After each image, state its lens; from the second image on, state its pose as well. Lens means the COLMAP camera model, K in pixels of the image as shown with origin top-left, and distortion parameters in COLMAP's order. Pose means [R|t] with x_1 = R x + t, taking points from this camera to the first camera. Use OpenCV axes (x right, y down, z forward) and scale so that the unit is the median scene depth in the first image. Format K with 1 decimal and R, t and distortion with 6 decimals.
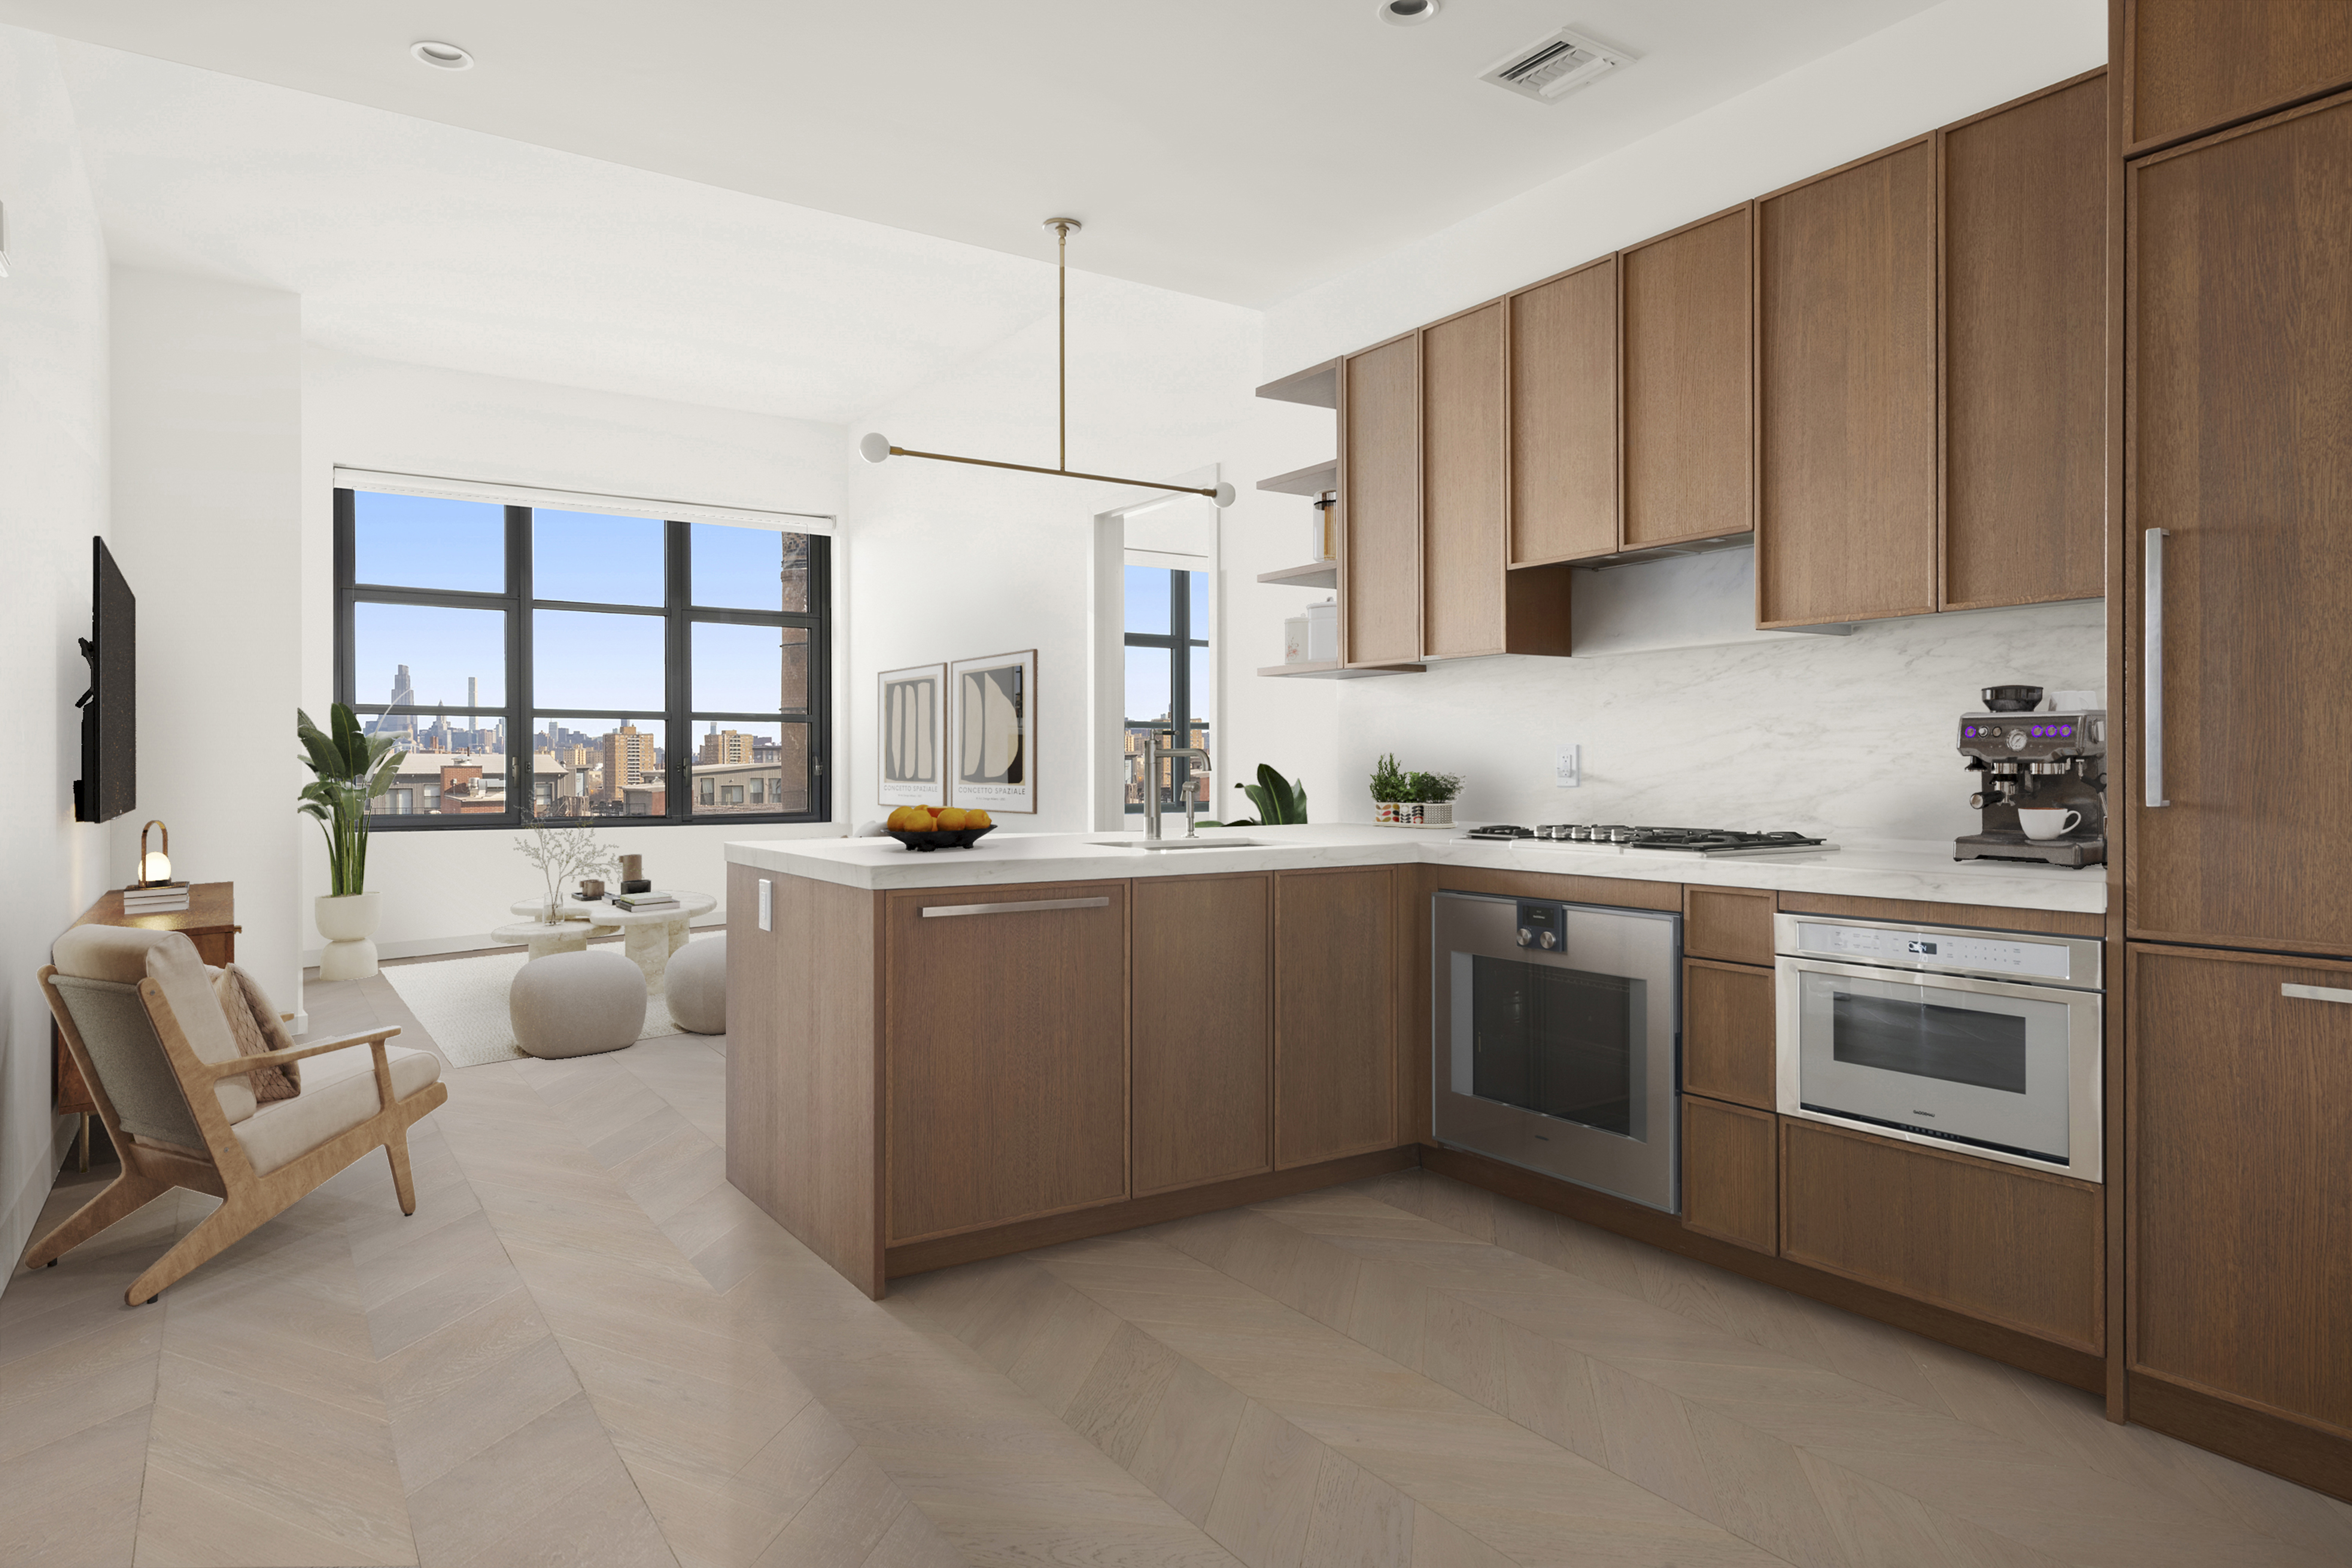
lens RADIAL K [[1407.6, 0, 1184.5], [0, 1407.6, 771.0], [0, 0, 1]] dist [0.002973, -0.002936]
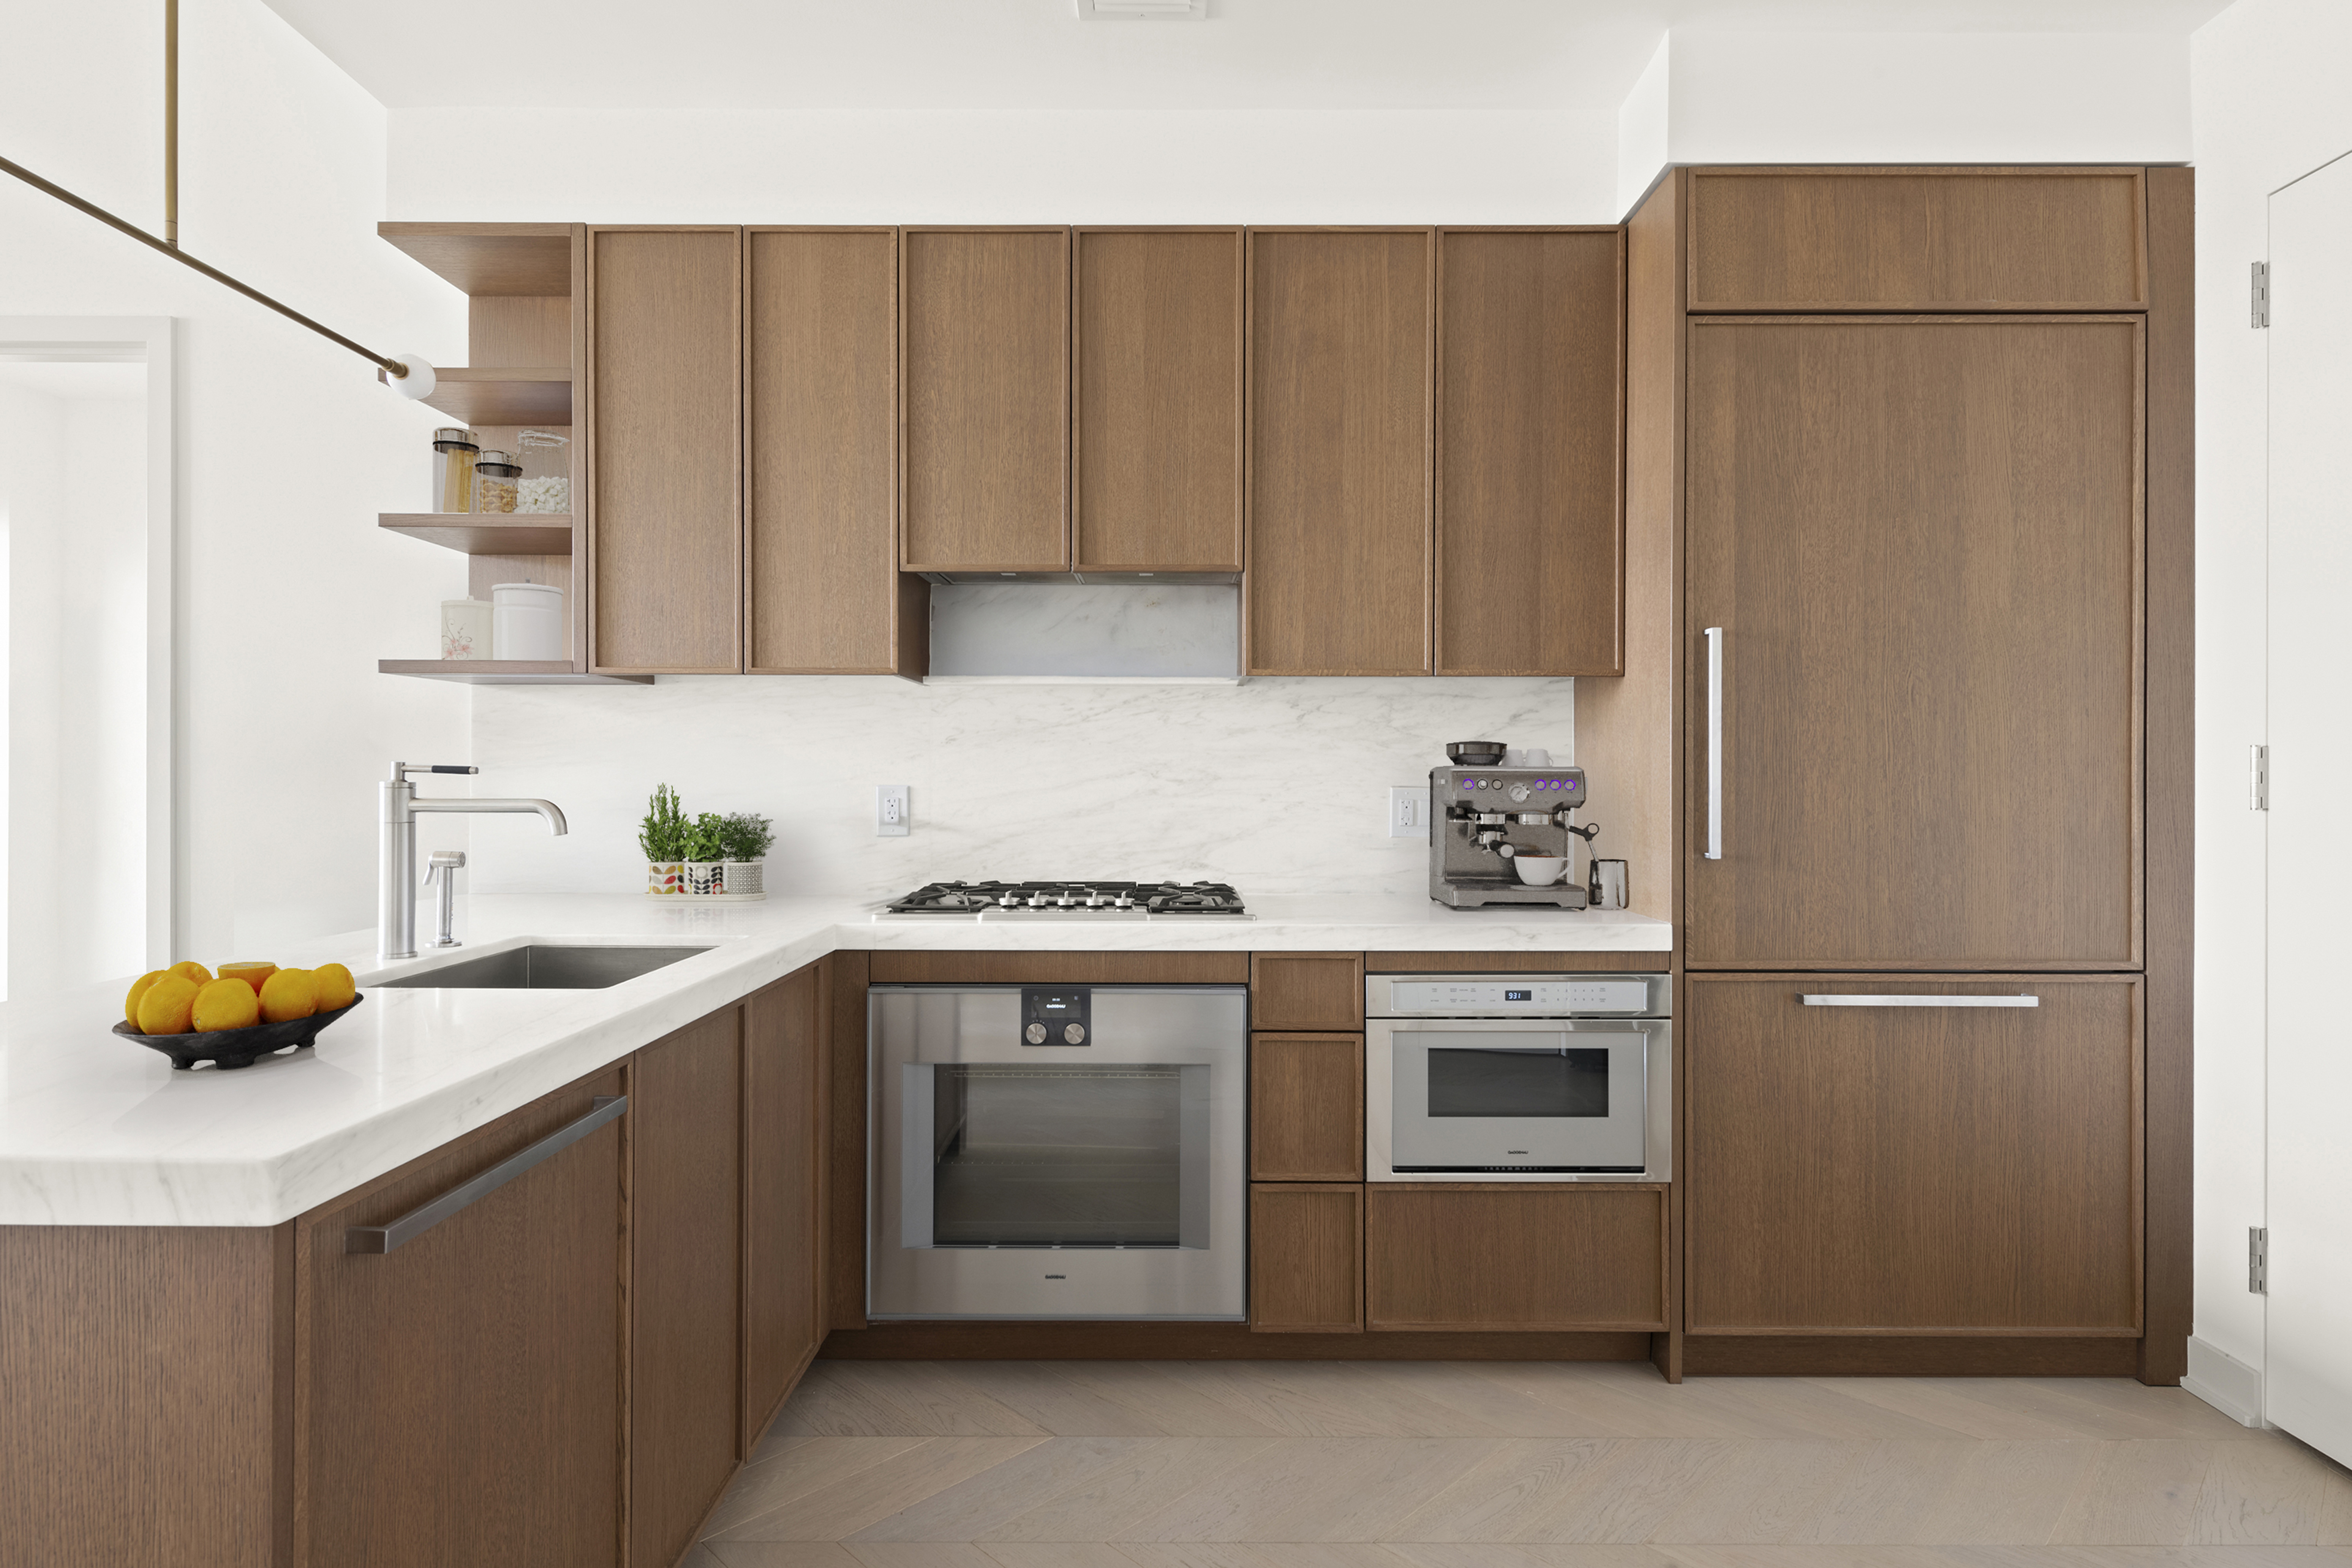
lens RADIAL K [[1235.5, 0, 1179.4], [0, 1235.5, 778.4], [0, 0, 1]] dist [0.005531, -0.000218]
pose [[0.556876, 0.003387, 0.830589, -0.360751], [-0.003272, 0.999993, -0.001884, -0.032550], [-0.830589, -0.001668, 0.556883, 0.645381]]
